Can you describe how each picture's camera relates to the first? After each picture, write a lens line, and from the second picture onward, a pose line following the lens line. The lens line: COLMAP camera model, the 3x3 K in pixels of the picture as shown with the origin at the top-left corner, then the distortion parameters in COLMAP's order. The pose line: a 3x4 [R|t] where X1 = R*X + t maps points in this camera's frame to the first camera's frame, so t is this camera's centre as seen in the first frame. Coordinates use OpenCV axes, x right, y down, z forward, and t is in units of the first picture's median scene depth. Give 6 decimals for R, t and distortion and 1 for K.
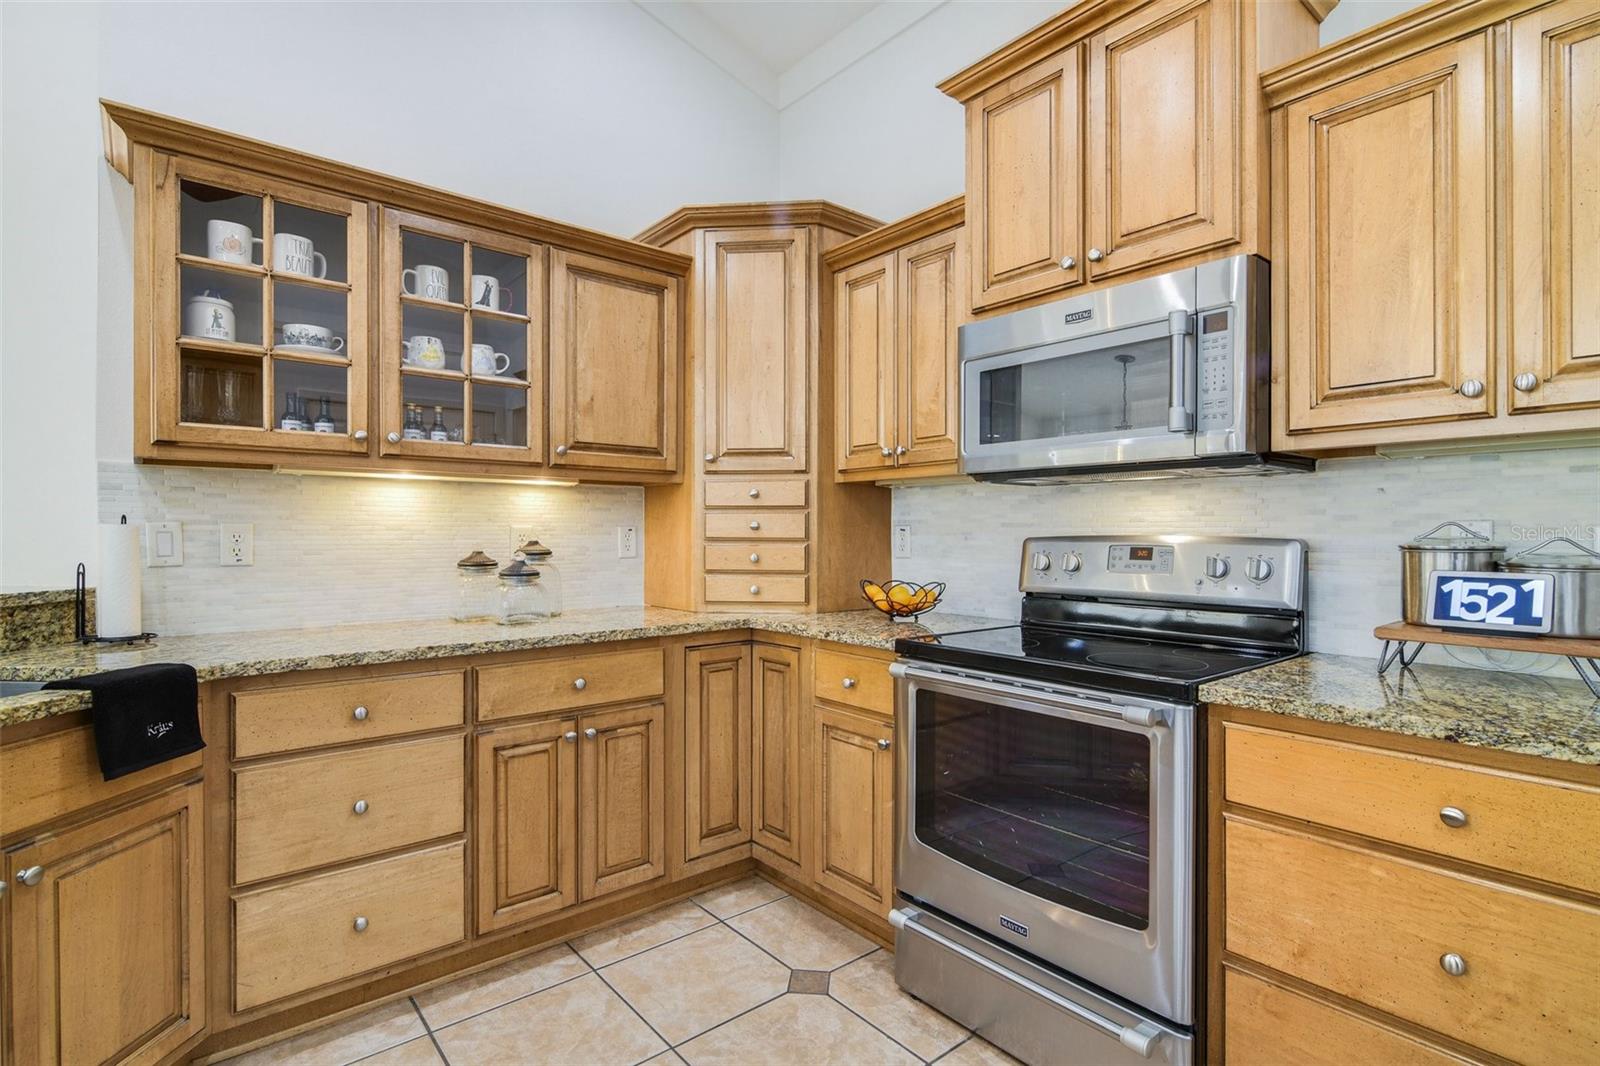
lens RADIAL K [[775.8, 0, 802.0], [0, 775.8, 535.1], [0, 0, 1]] dist [0.006183, -0.007891]
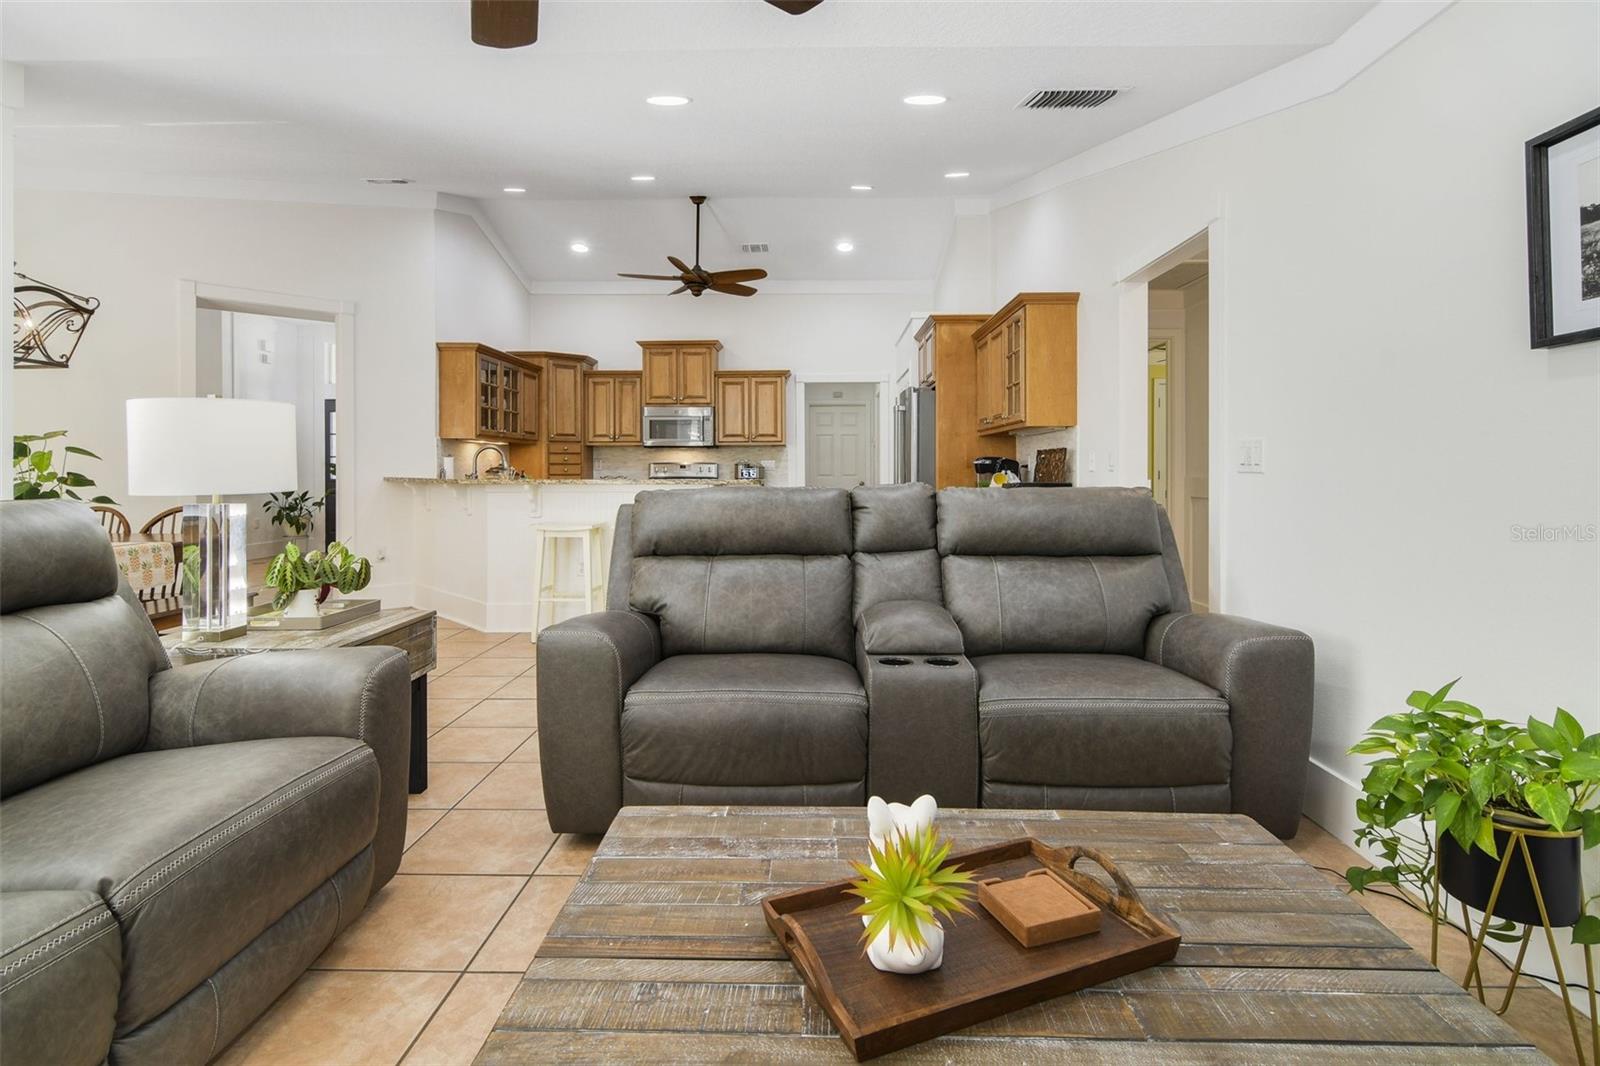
lens RADIAL K [[775.8, 0, 806.9], [0, 775.8, 464.7], [0, 0, 1]] dist [0.006183, -0.007891]
pose [[0.648477, 0.000366, 0.761235, -2.040652], [0.007205, 0.999952, -0.006618, 0.040690], [-0.761201, 0.009777, 0.648443, -1.947187]]
